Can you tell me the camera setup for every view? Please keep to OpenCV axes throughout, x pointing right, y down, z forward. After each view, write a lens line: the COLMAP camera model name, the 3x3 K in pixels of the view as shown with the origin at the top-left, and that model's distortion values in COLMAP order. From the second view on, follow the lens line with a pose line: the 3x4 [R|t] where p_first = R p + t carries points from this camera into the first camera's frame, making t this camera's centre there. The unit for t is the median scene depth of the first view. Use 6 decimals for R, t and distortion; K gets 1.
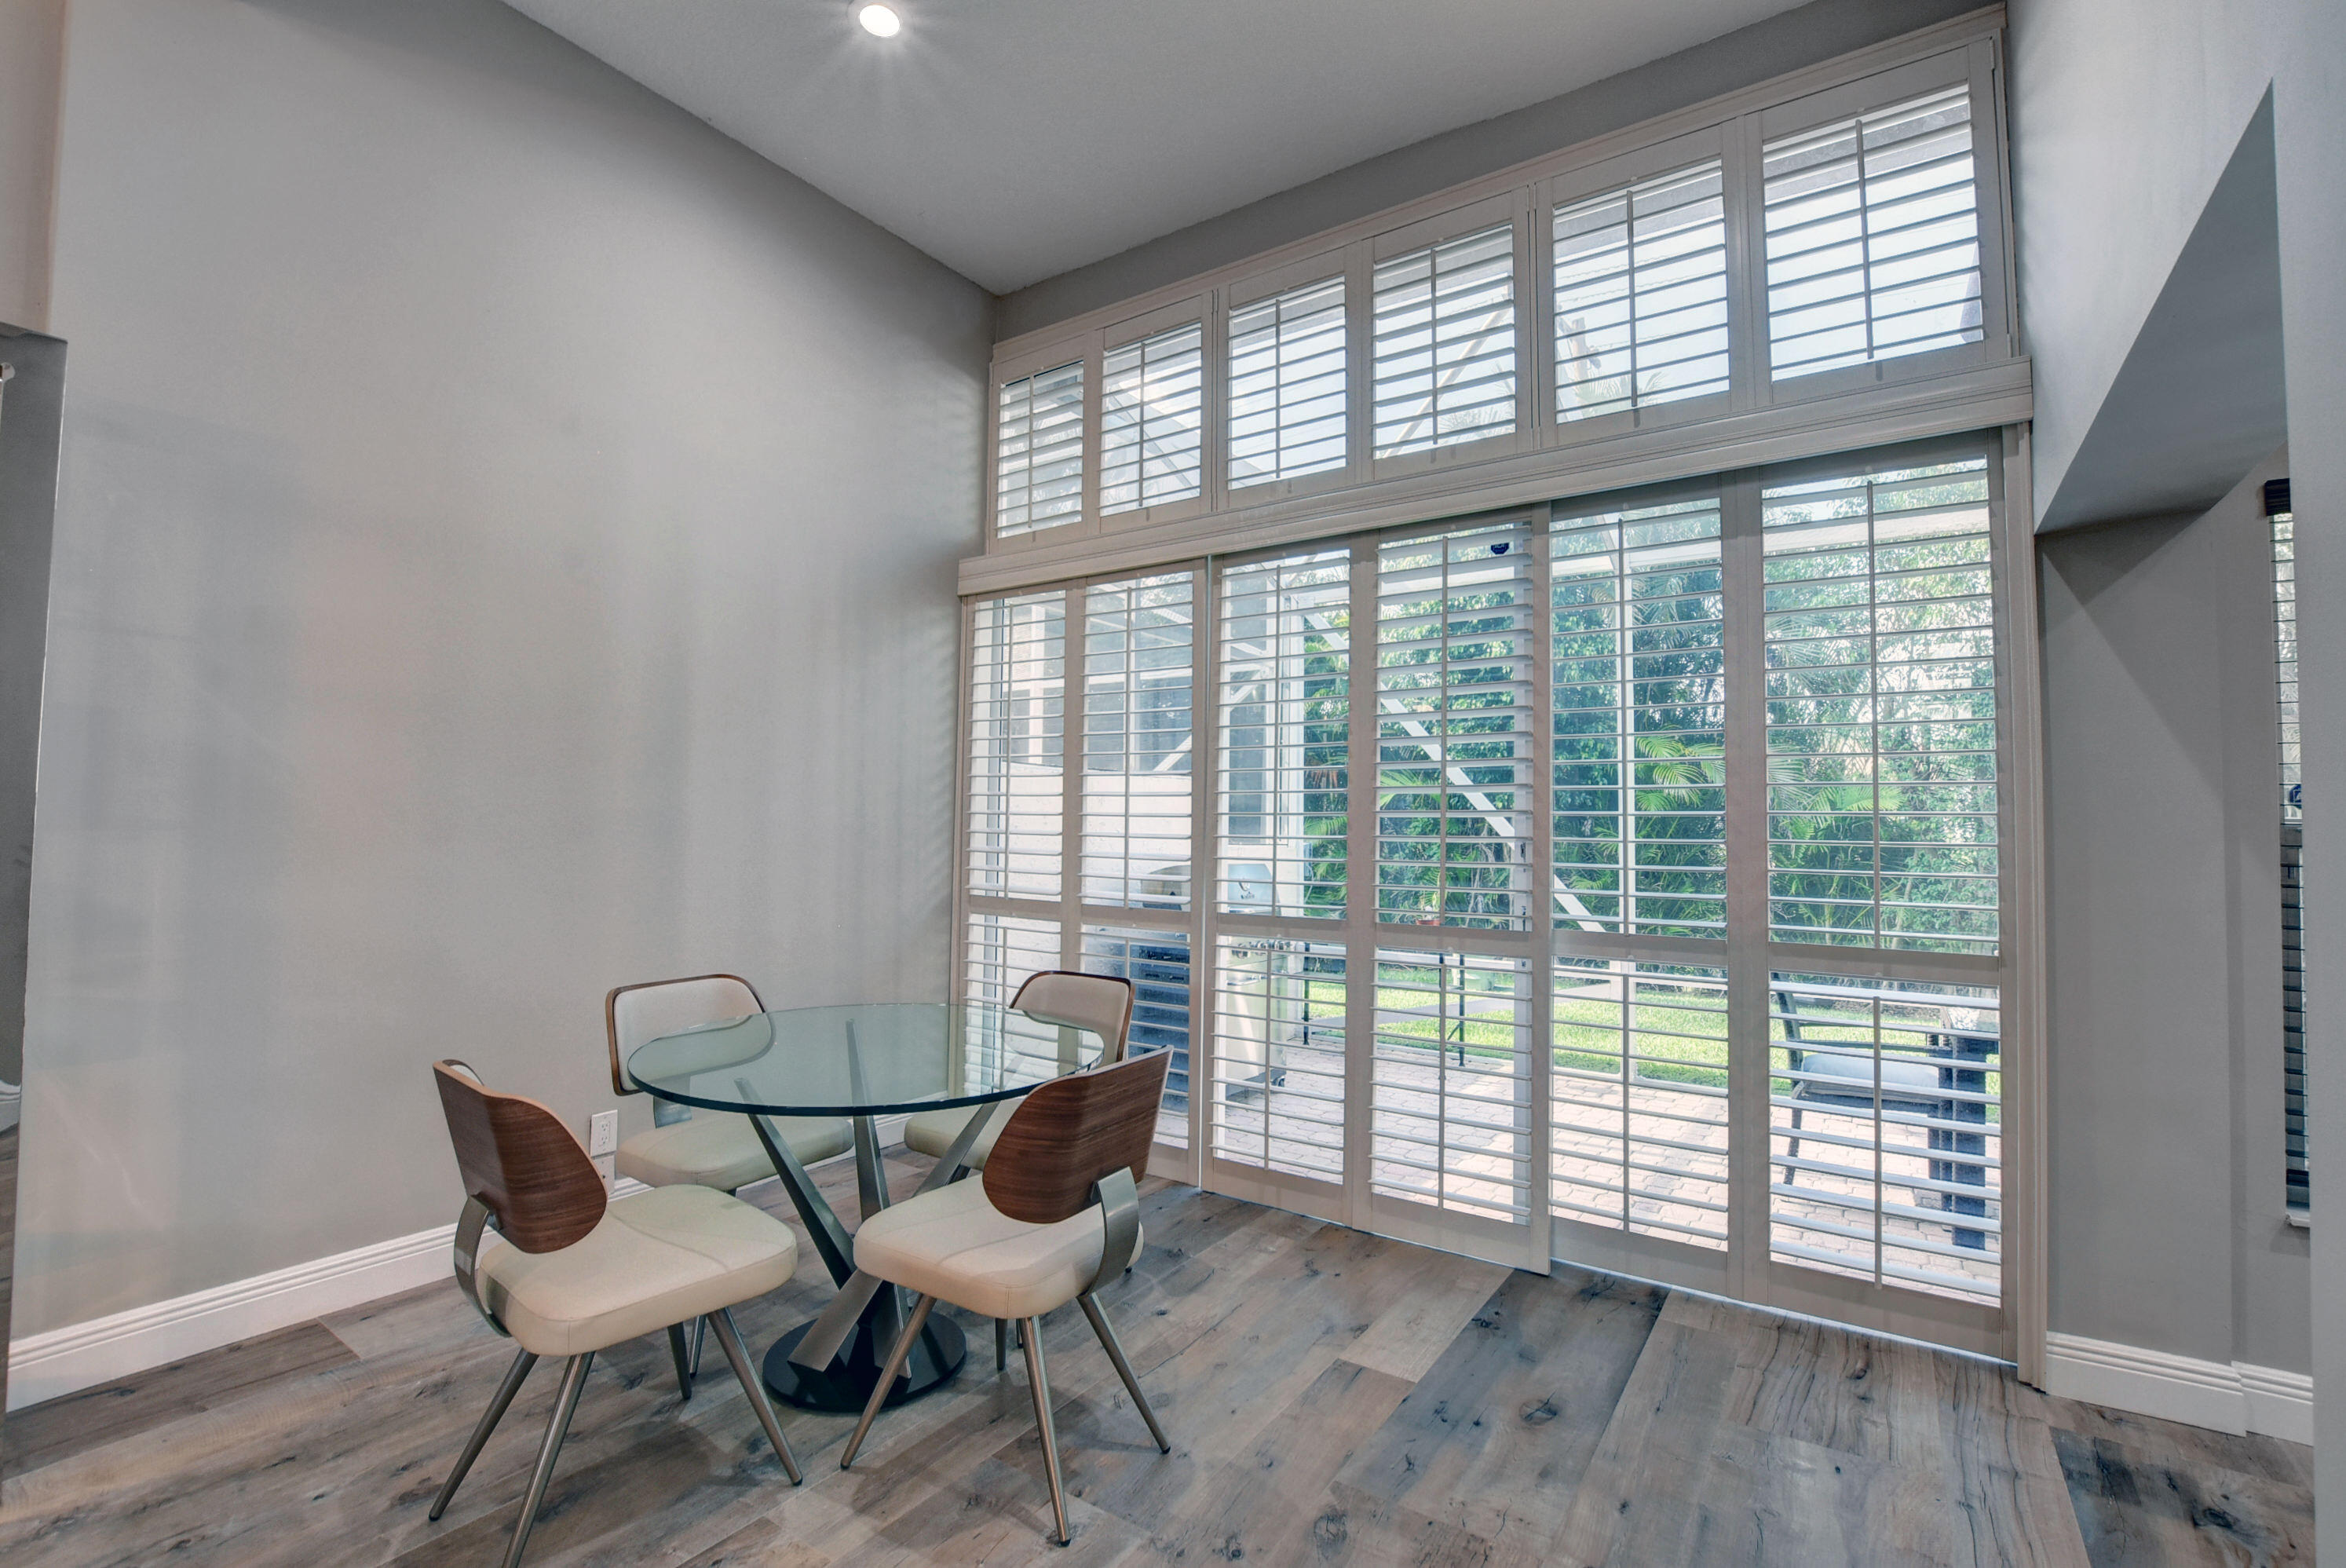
lens RADIAL K [[1026.8, 0, 1211.2], [0, 1026.8, 787.9], [0, 0, 1]] dist [-0.029309, 0.000258]
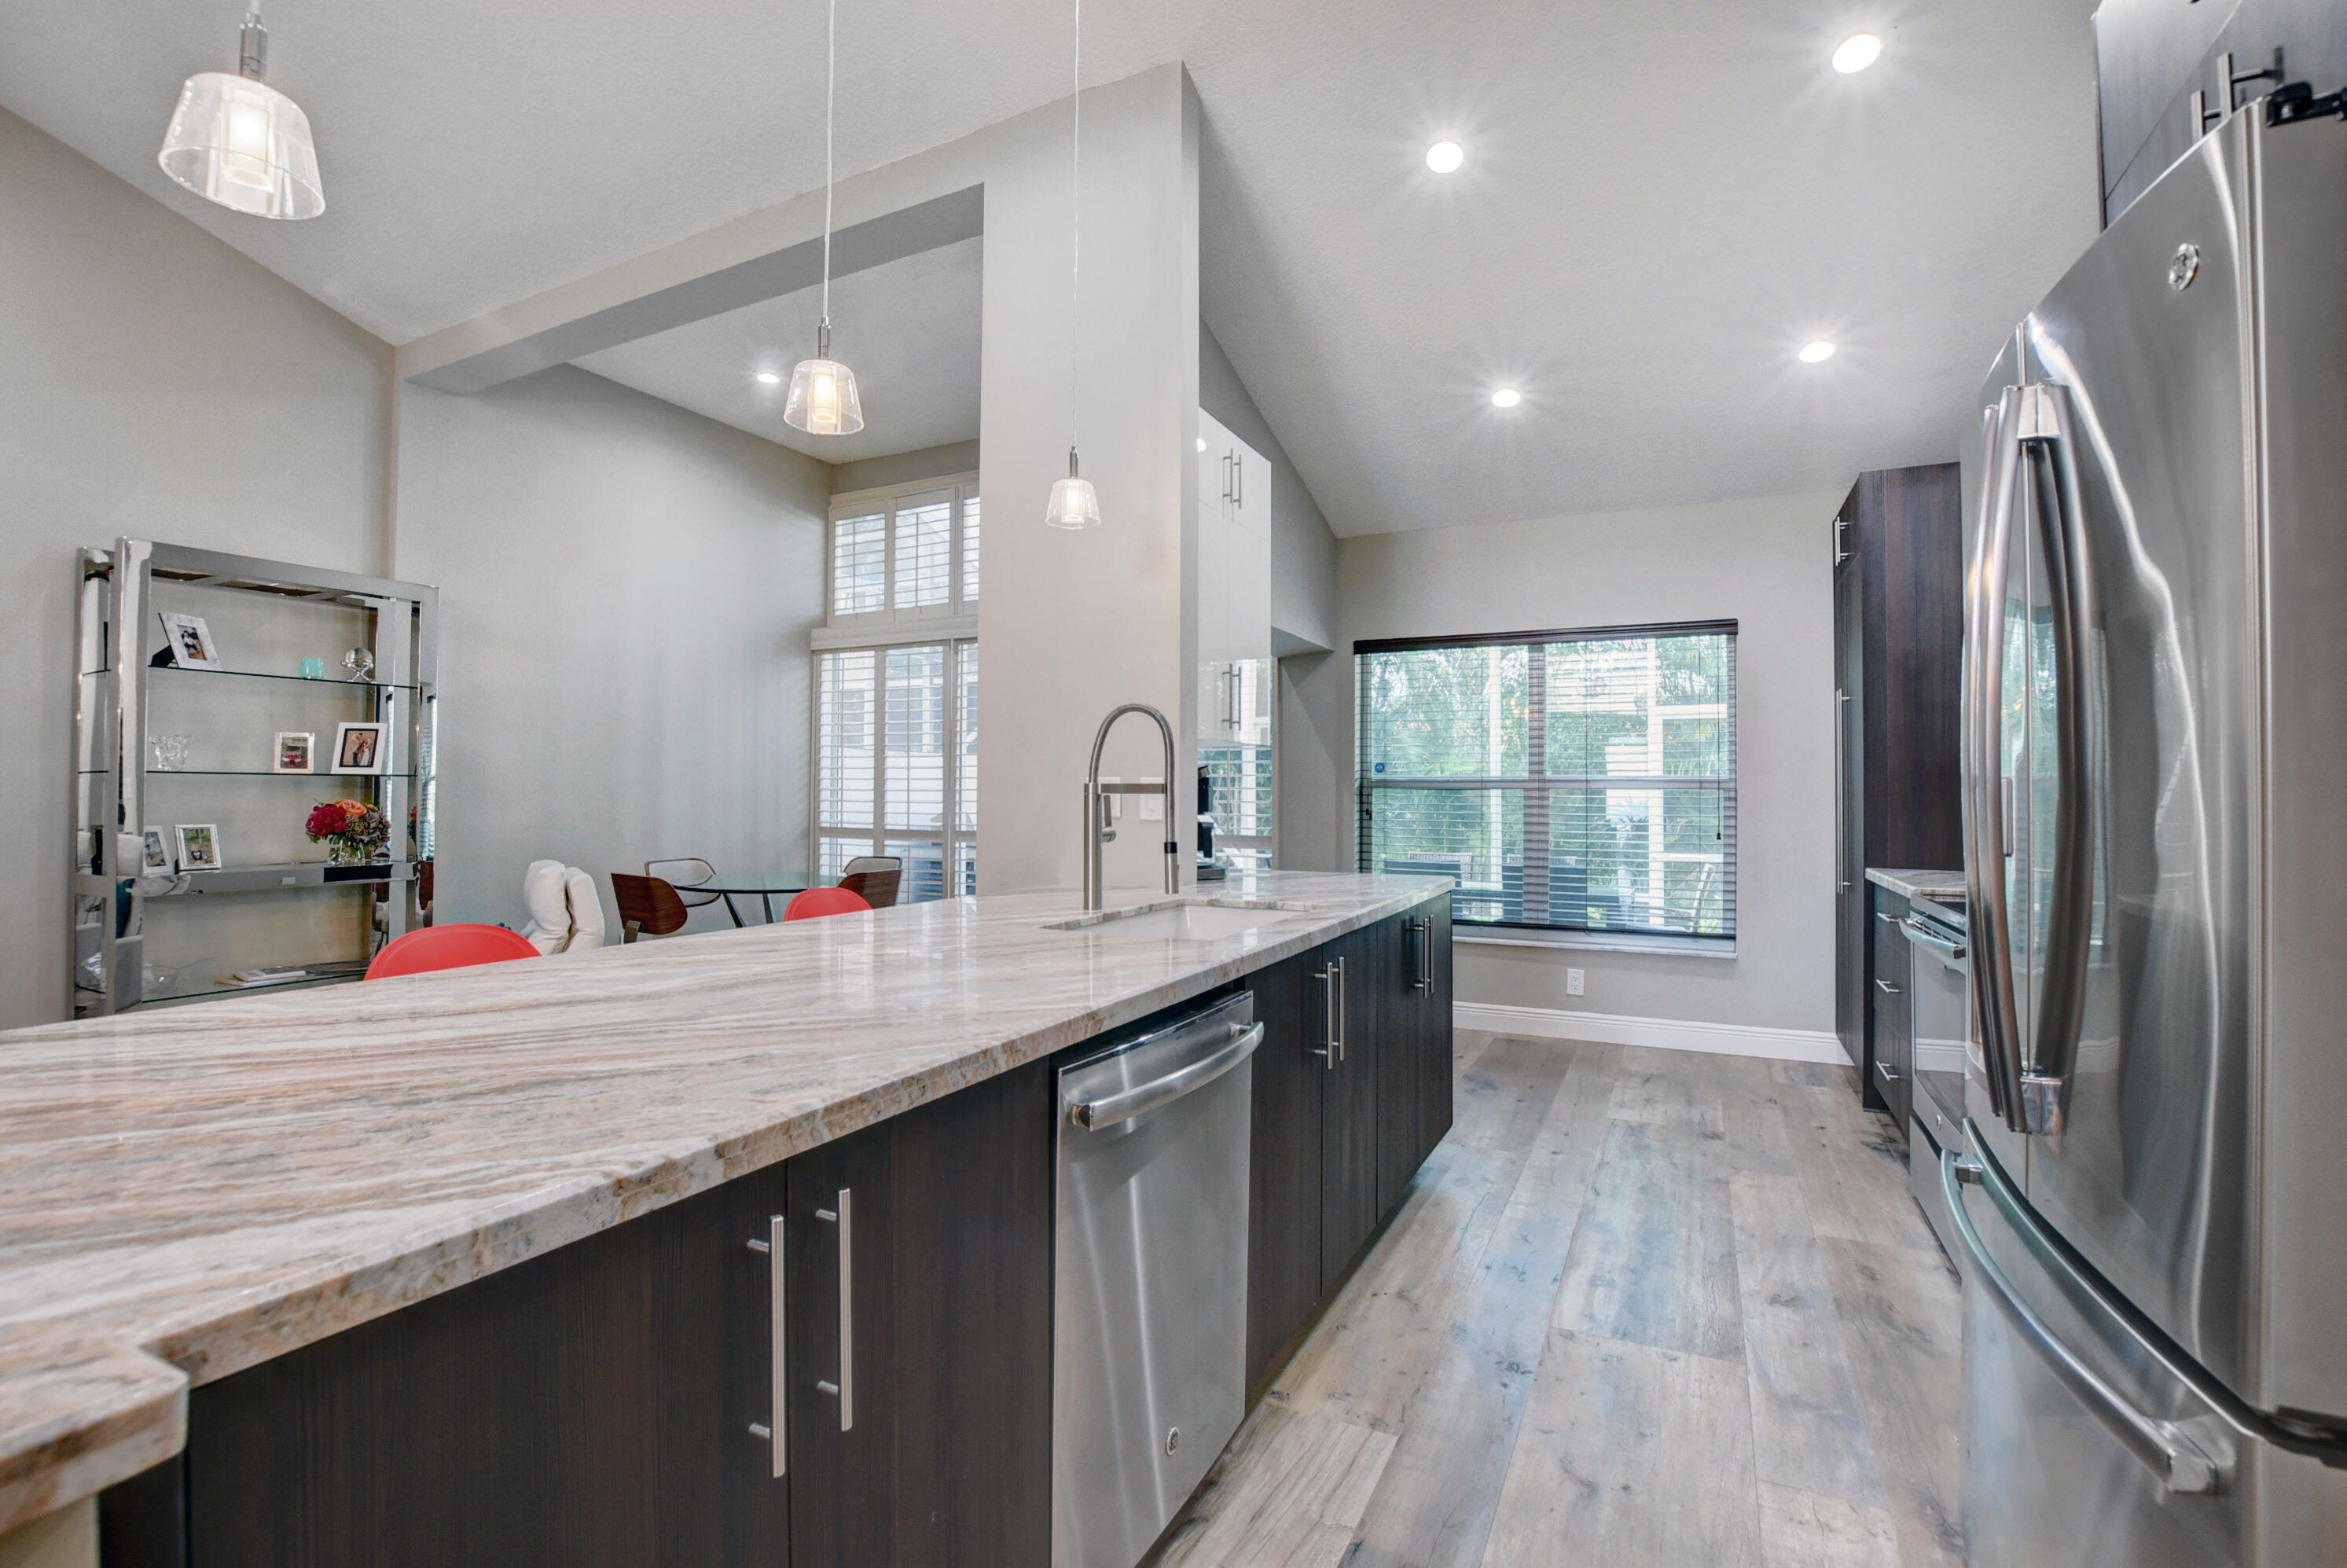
lens RADIAL K [[1021.0, 0, 1188.8], [0, 1021.0, 776.0], [0, 0, 1]] dist [-0.044105, 0.007478]
pose [[0.992928, -0.005535, 0.118592, 0.179200], [0.002337, 0.999630, 0.027087, -0.024100], [-0.118698, -0.026618, 0.992573, -0.772444]]
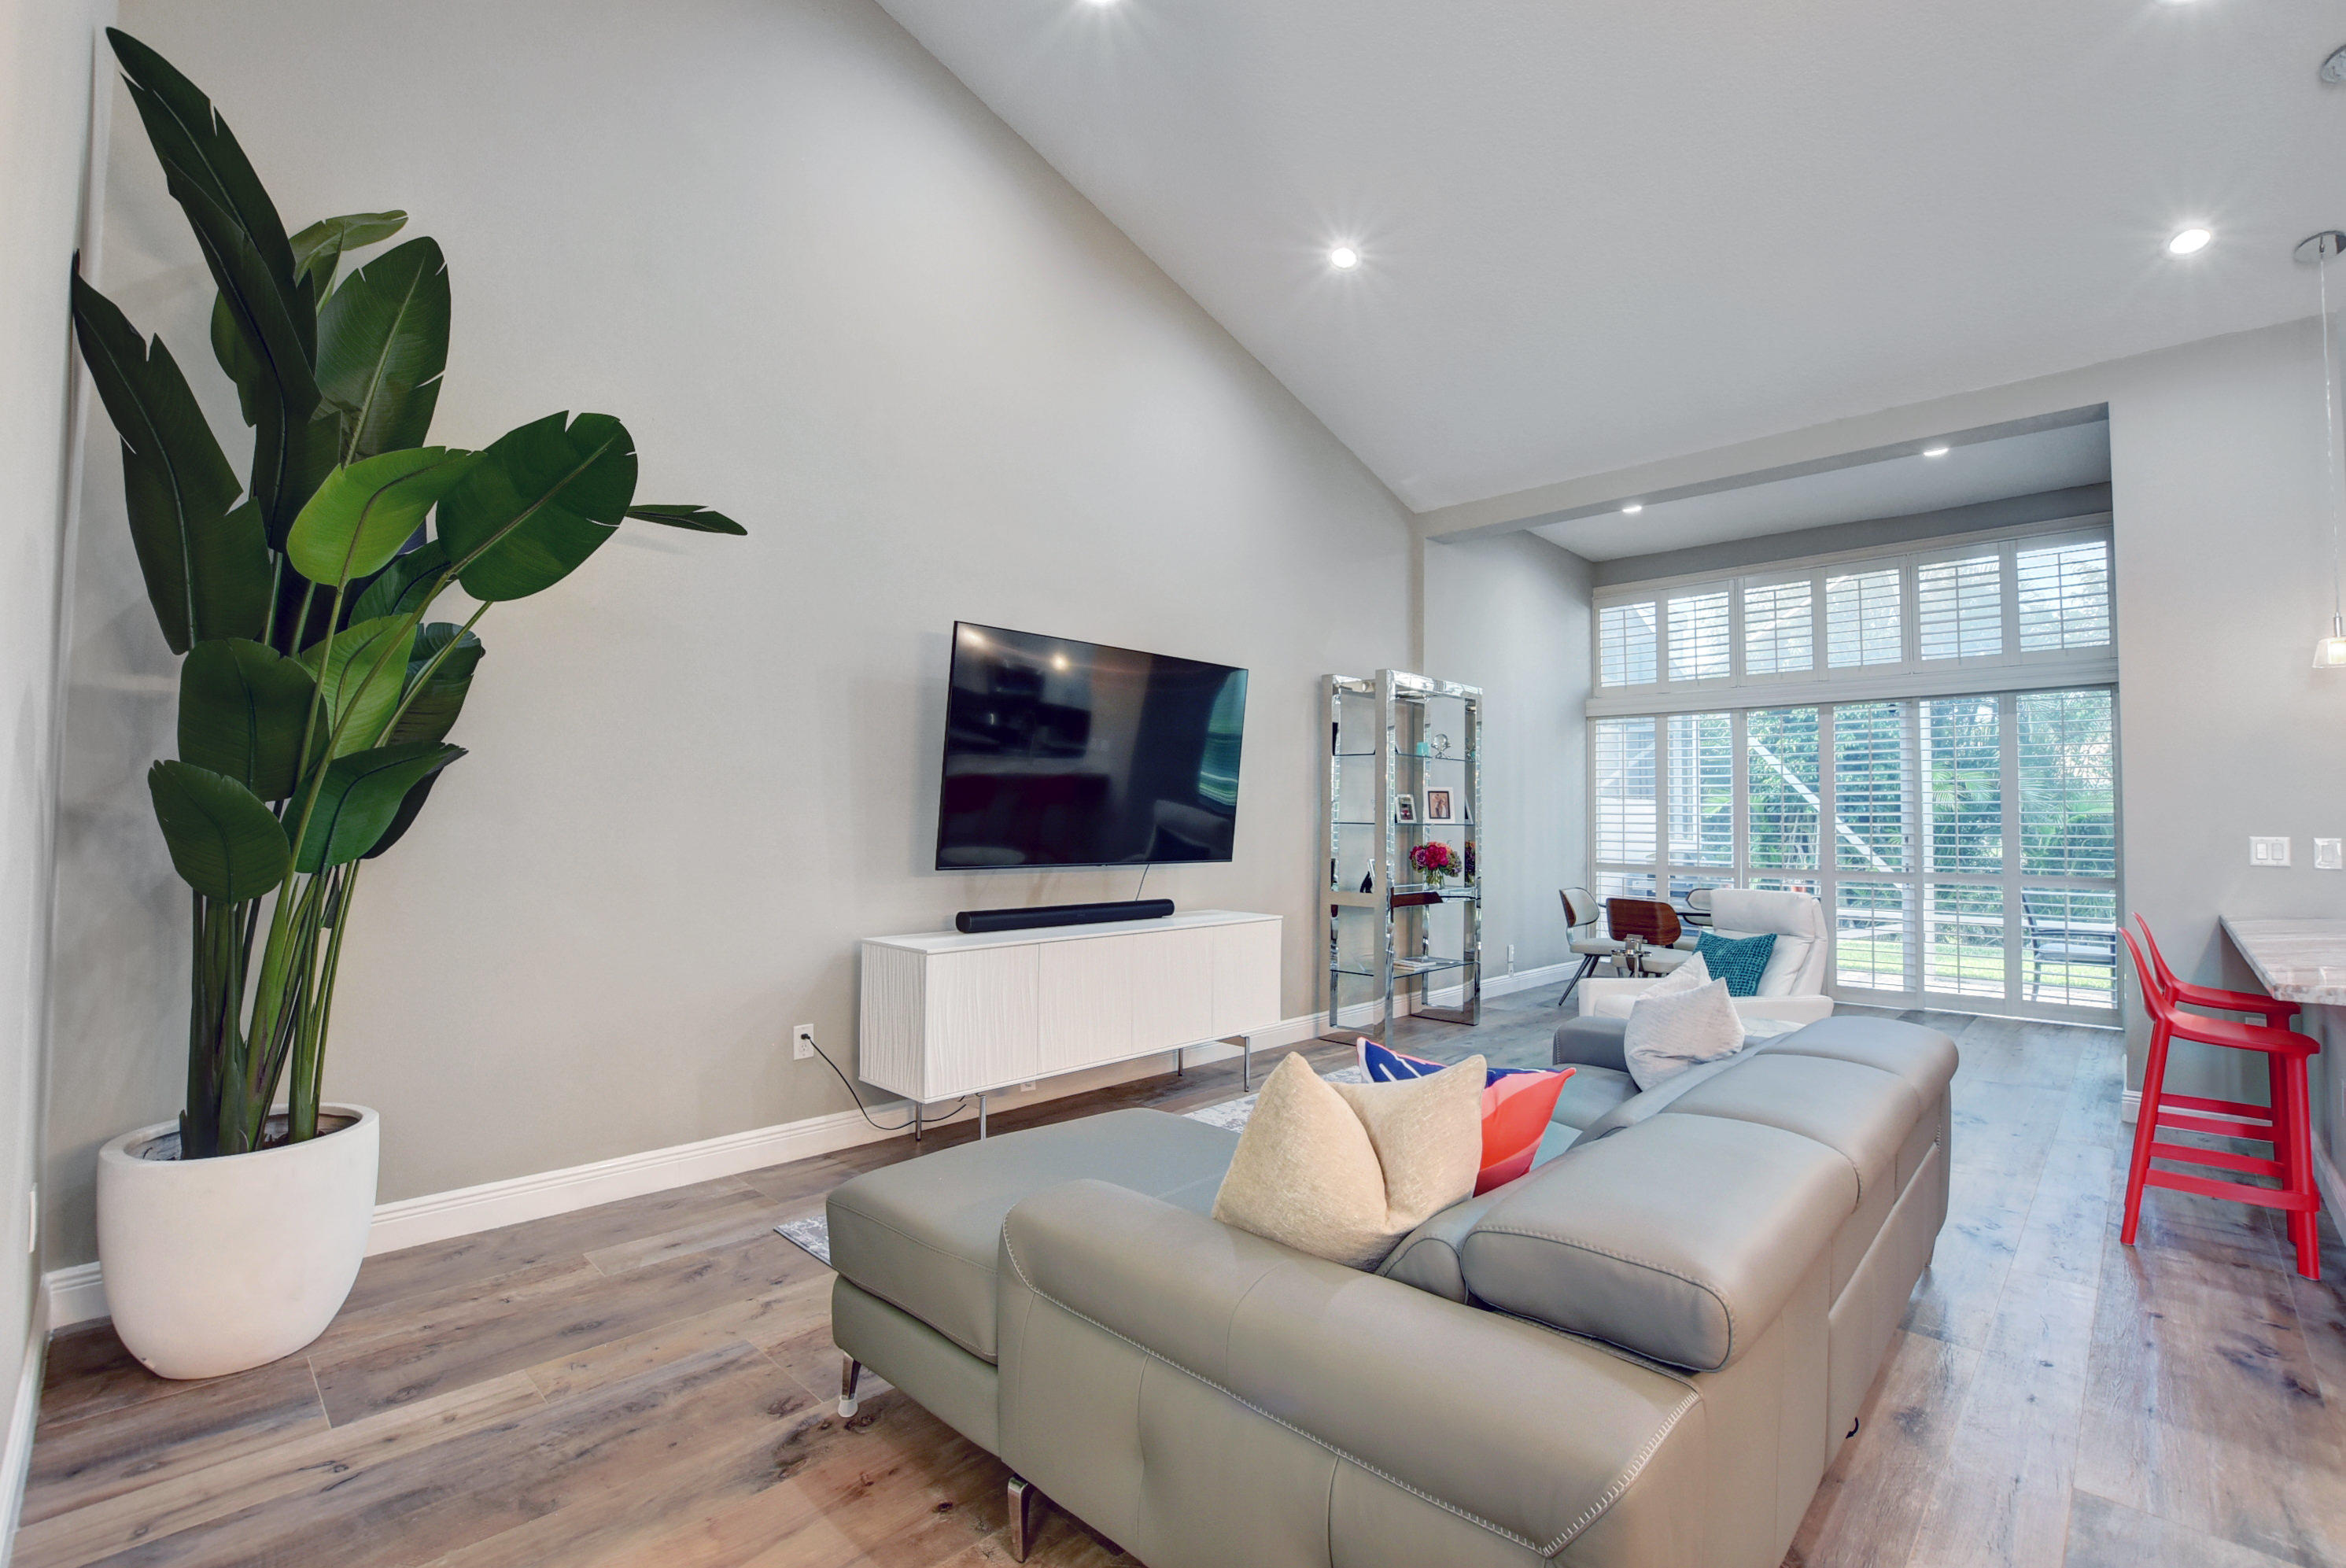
lens RADIAL K [[1042.3, 0, 1204.9], [0, 1042.3, 782.3], [0, 0, 1]] dist [-0.027812, 0.000083]
pose [[0.985274, -0.008617, -0.170765, -0.668225], [0.008486, 0.999963, -0.001493, -0.062983], [0.170772, 0.000022, 0.985311, -1.221579]]
